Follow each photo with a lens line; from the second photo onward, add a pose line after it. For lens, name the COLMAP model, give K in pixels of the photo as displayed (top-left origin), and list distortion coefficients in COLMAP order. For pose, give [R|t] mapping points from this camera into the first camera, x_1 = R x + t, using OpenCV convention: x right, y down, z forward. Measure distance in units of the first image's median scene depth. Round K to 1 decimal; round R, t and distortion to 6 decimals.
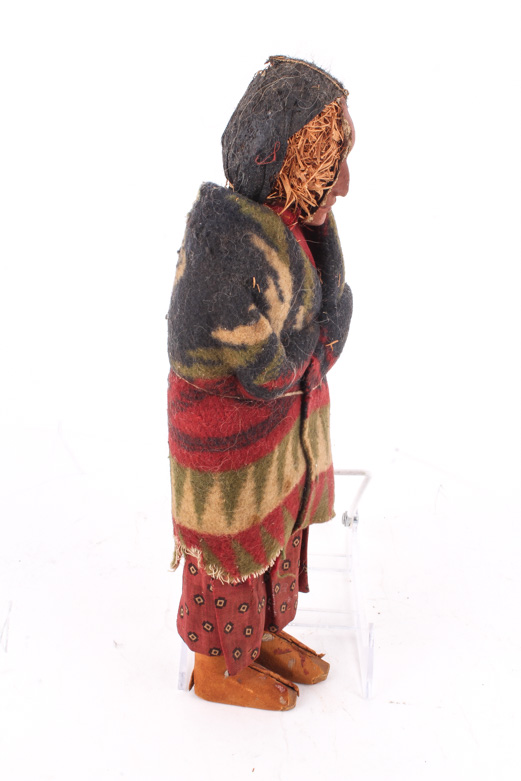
lens RADIAL K [[1122.5, 0, 262.6], [0, 1122.5, 386.5], [0, 0, 1]] dist [0.012336, 0.000000]
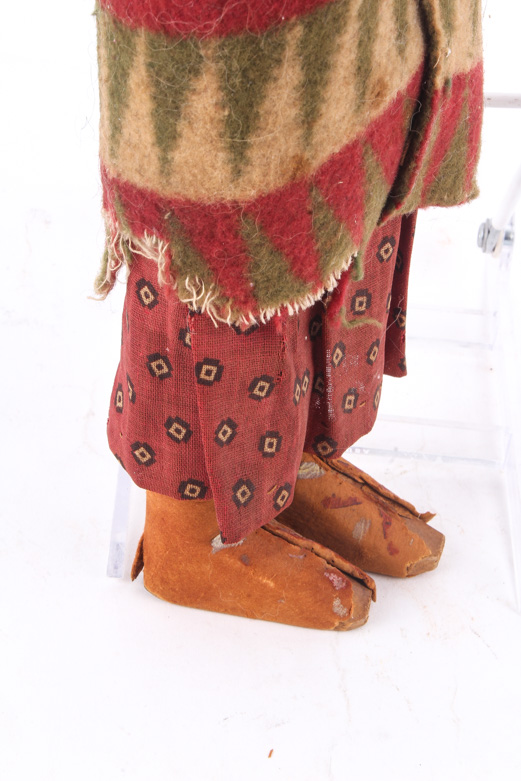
lens RADIAL K [[1948.5, 0, 258.3], [0, 1948.5, 388.8], [0, 0, 1]] dist [0.139006, 0.000000]
pose [[0.999346, 0.035164, -0.008482, -0.011607], [-0.033796, 0.991245, 0.127639, 0.100143], [0.012896, -0.127269, 0.991784, 0.251565]]
